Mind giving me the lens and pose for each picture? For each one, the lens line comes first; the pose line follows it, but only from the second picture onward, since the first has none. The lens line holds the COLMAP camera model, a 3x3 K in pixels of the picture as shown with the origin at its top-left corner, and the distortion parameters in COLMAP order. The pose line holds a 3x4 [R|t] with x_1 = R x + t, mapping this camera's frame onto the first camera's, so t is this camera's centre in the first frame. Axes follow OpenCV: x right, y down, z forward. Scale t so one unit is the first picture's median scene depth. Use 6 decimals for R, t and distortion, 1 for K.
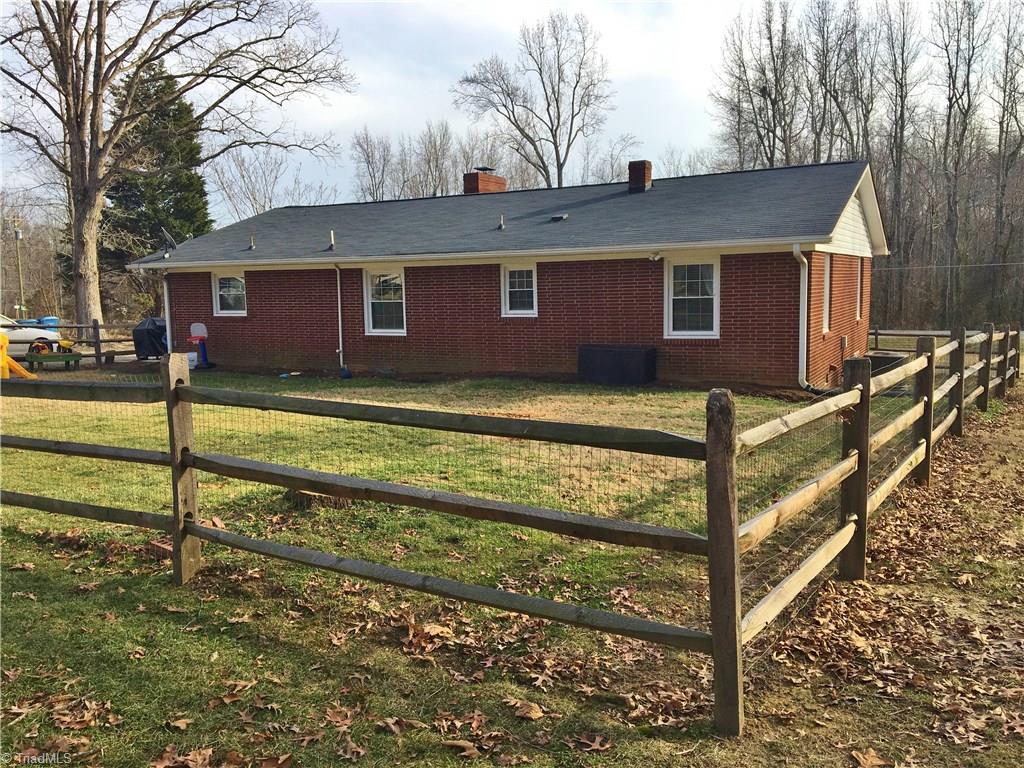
lens RADIAL K [[860.1, 0, 512.0], [0, 860.1, 384.0], [0, 0, 1]] dist [0.085301, -0.108073]
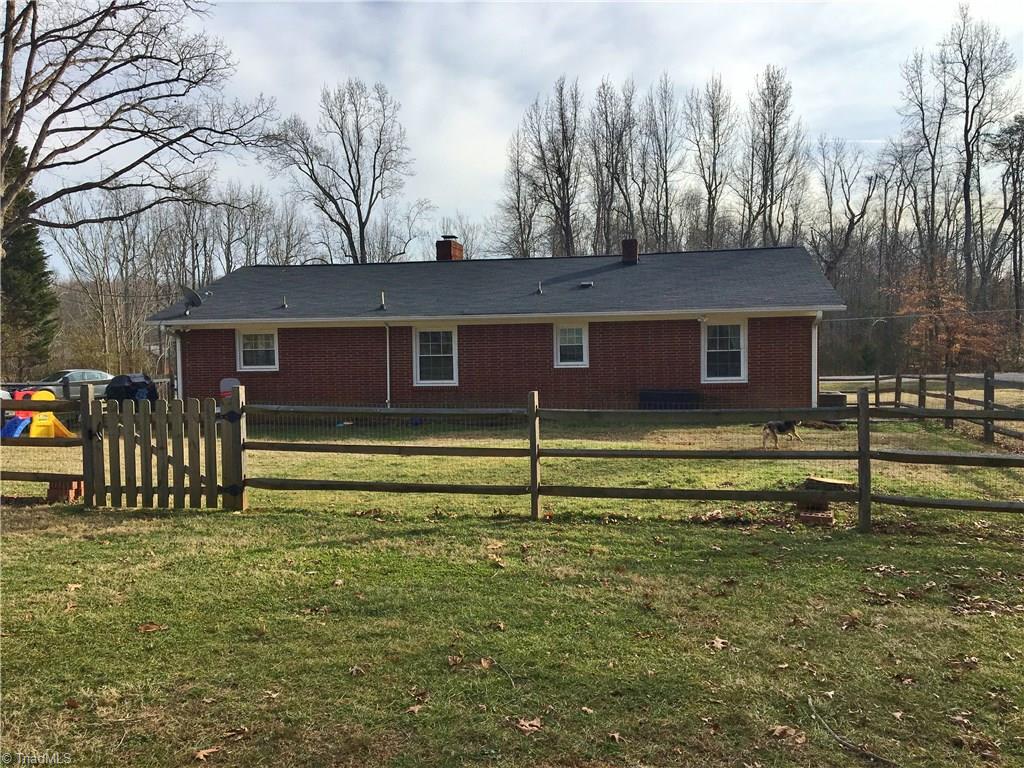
lens RADIAL K [[860.1, 0, 512.0], [0, 860.1, 384.0], [0, 0, 1]] dist [0.085301, -0.108073]
pose [[0.950738, -0.015965, 0.309583, -0.351869], [0.035373, 0.997737, -0.057178, 0.007298], [-0.307970, 0.065312, 0.949152, -0.075888]]
